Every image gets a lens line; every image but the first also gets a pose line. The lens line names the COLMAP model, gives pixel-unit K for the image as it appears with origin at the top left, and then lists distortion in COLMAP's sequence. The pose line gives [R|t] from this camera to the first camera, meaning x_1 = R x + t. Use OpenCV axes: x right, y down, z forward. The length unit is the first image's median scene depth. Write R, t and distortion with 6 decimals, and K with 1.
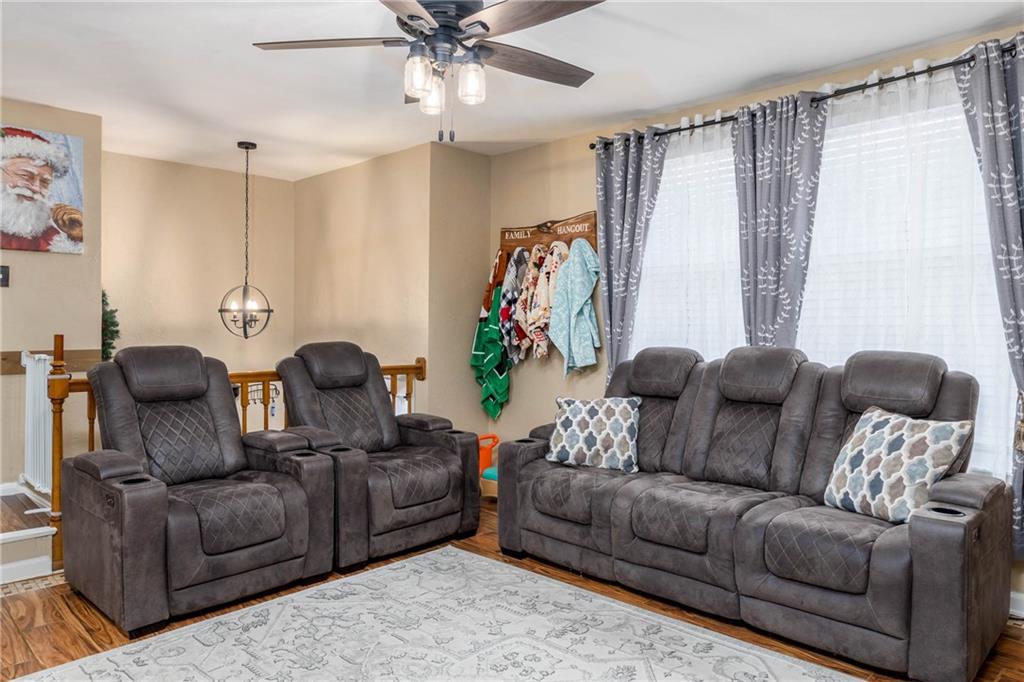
lens RADIAL K [[702.3, 0, 507.8], [0, 702.3, 328.7], [0, 0, 1]] dist [-0.001385, -0.001982]
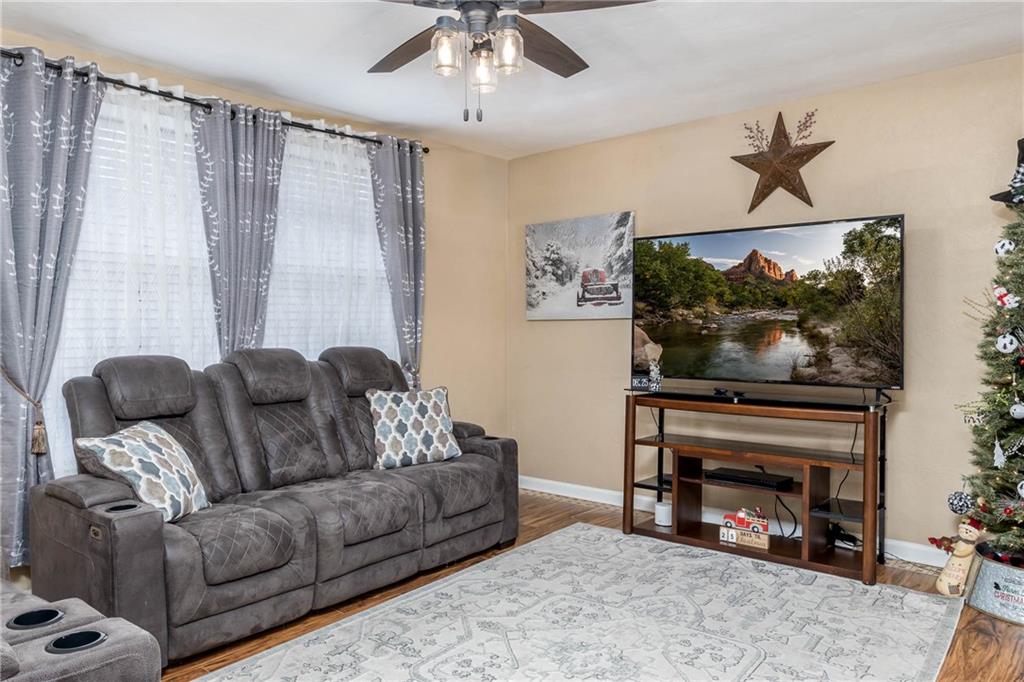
lens RADIAL K [[711.7, 0, 513.6], [0, 711.7, 325.9], [0, 0, 1]] dist [-0.003681, -0.002099]
pose [[-0.096667, -0.001650, 0.995315, -0.868919], [0.012655, 0.999916, 0.002887, -0.006992], [-0.995236, 0.012875, -0.096638, 0.918631]]
